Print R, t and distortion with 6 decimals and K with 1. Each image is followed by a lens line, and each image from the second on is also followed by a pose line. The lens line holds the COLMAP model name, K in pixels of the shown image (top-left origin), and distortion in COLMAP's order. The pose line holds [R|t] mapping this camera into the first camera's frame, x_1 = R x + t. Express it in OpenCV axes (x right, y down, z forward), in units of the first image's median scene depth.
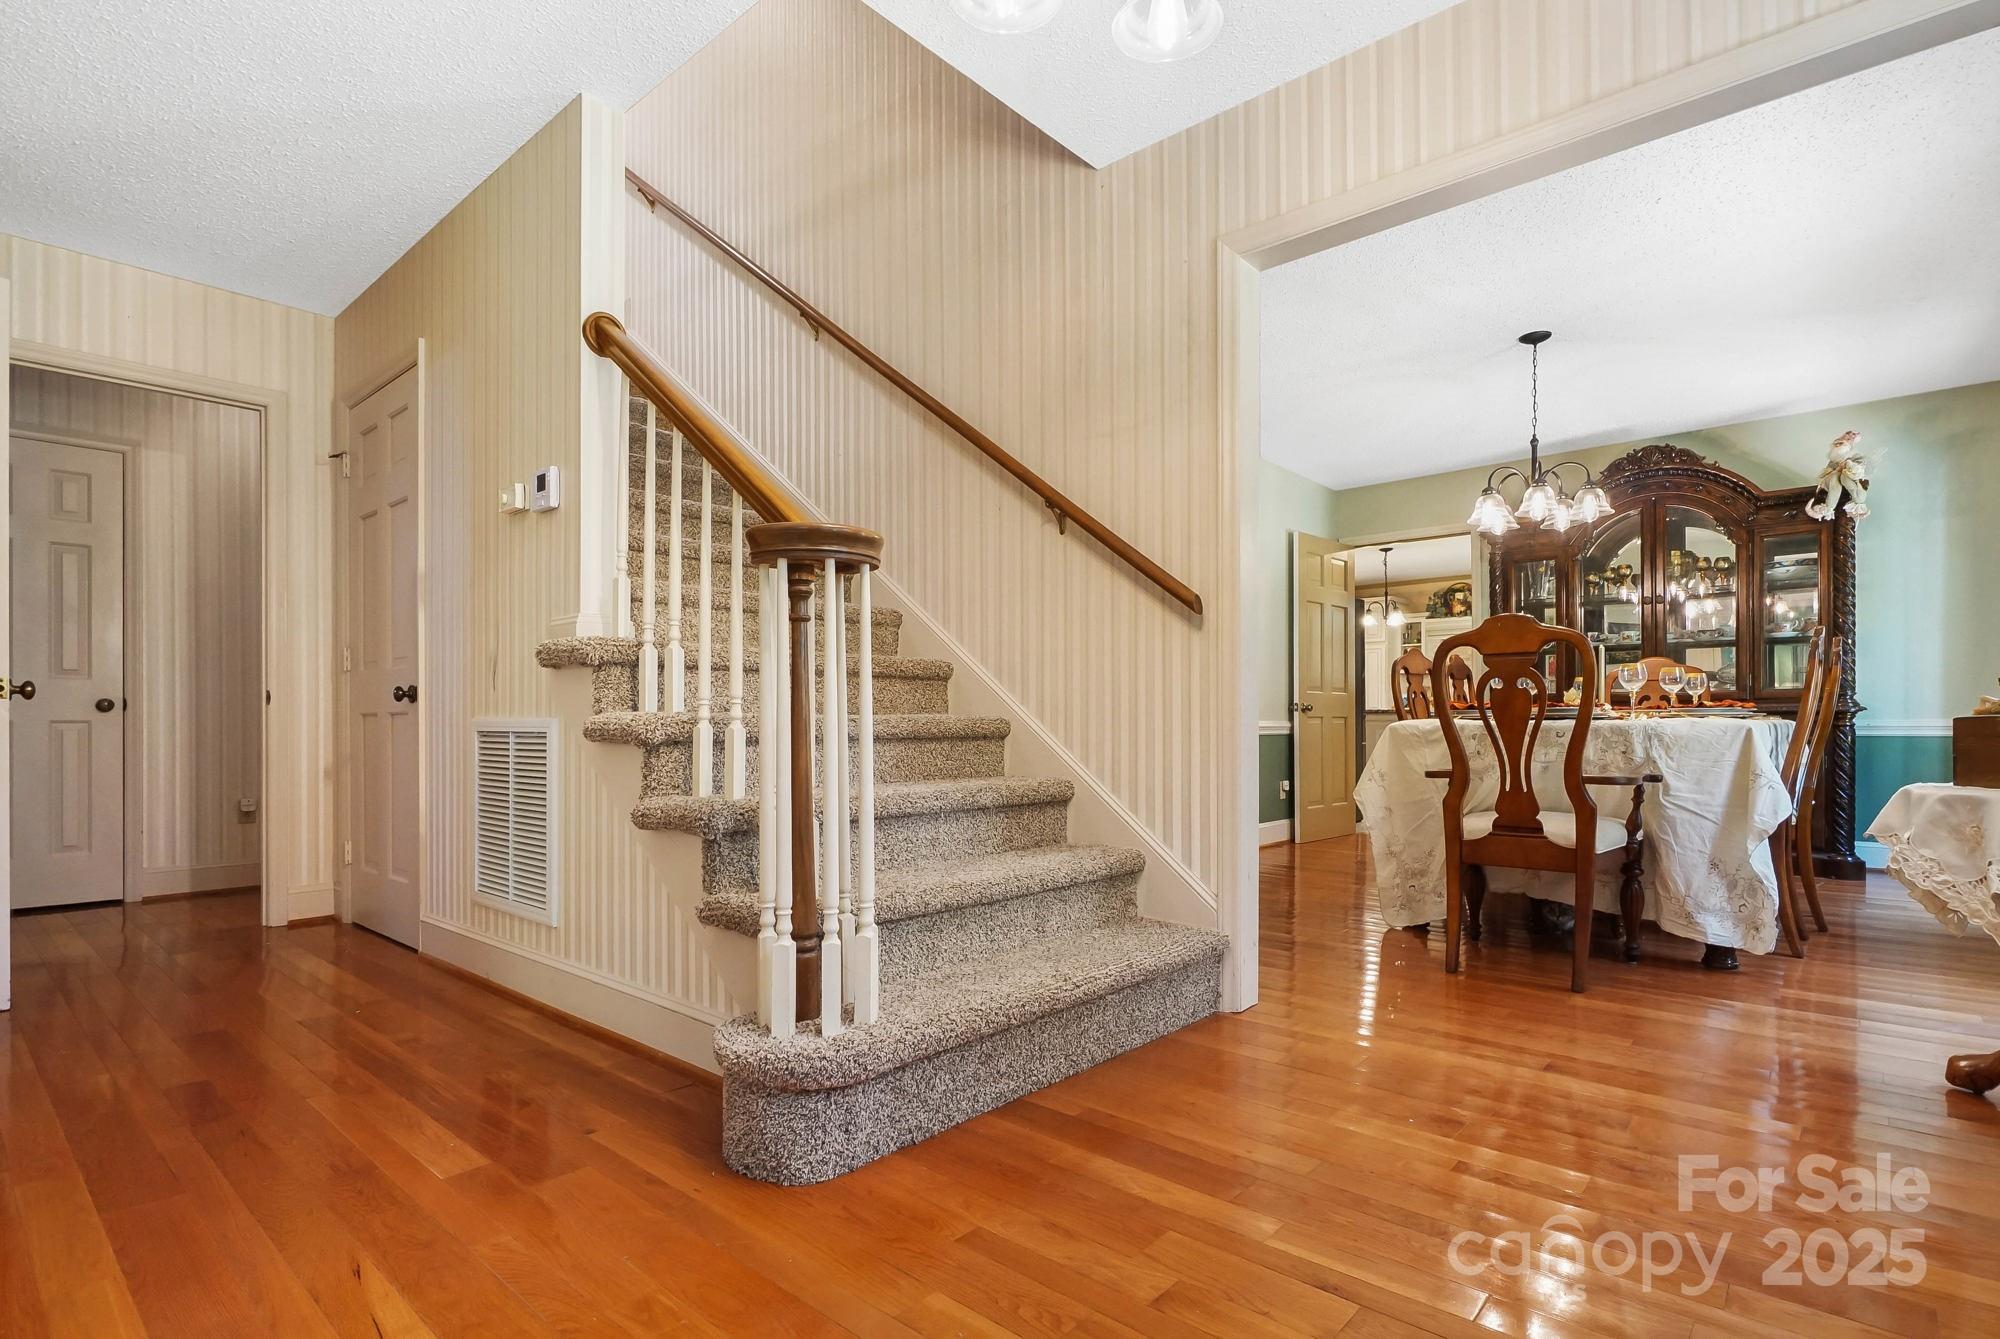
lens RADIAL K [[952.9, 0, 984.3], [0, 952.9, 739.4], [0, 0, 1]] dist [-0.002032, -0.003044]
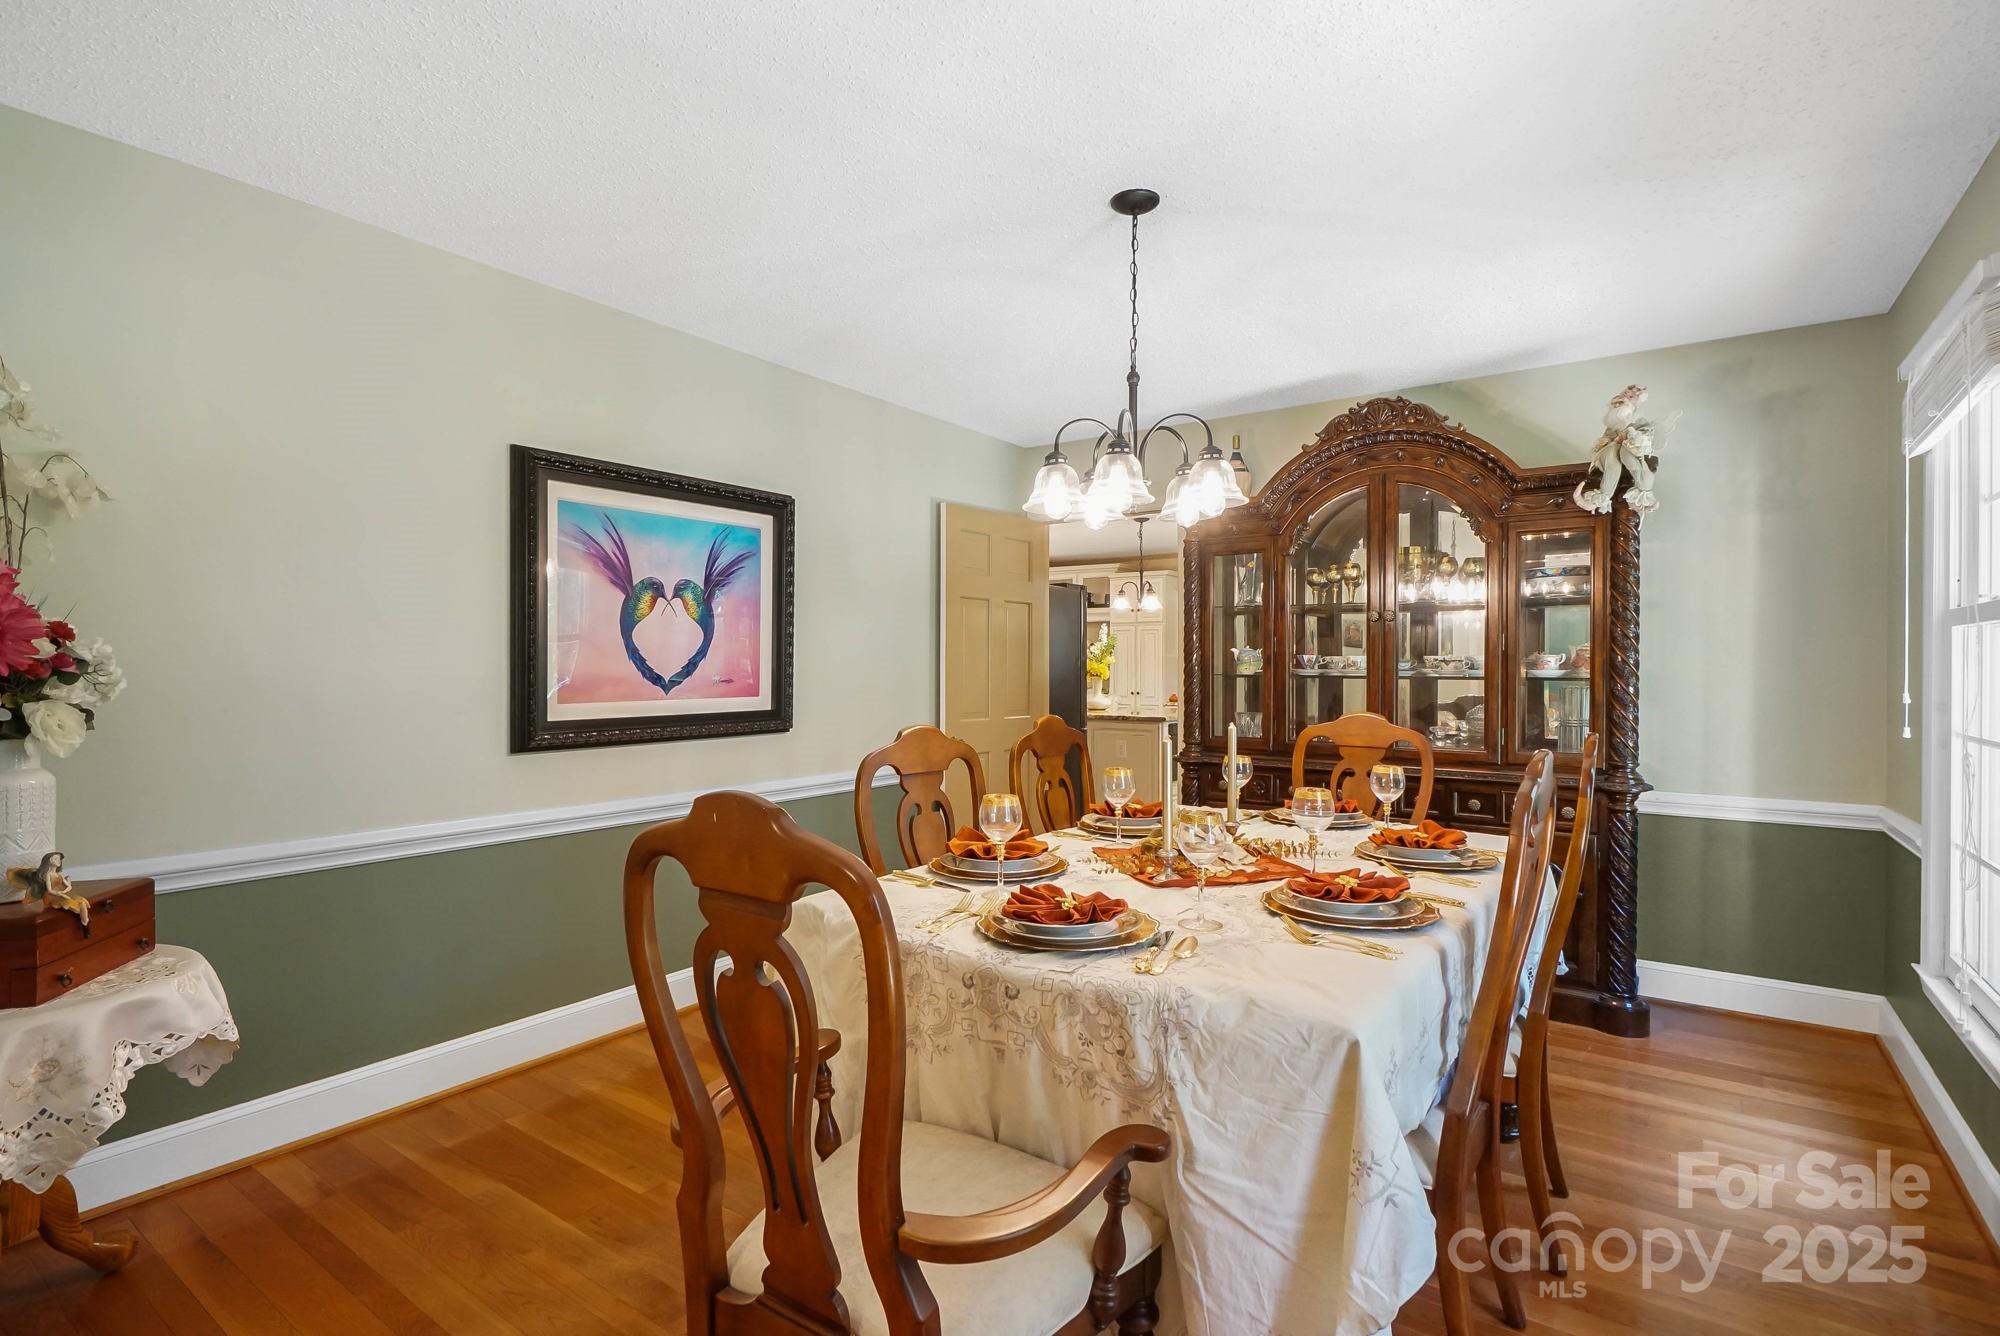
lens RADIAL K [[952.9, 0, 958.5], [0, 952.9, 684.3], [0, 0, 1]] dist [-0.002032, -0.003044]
pose [[0.994852, 0.007373, 0.101074, 0.355019], [-0.007342, 0.999973, -0.000674, -0.103334], [-0.101076, -0.000072, 0.994879, 0.360893]]
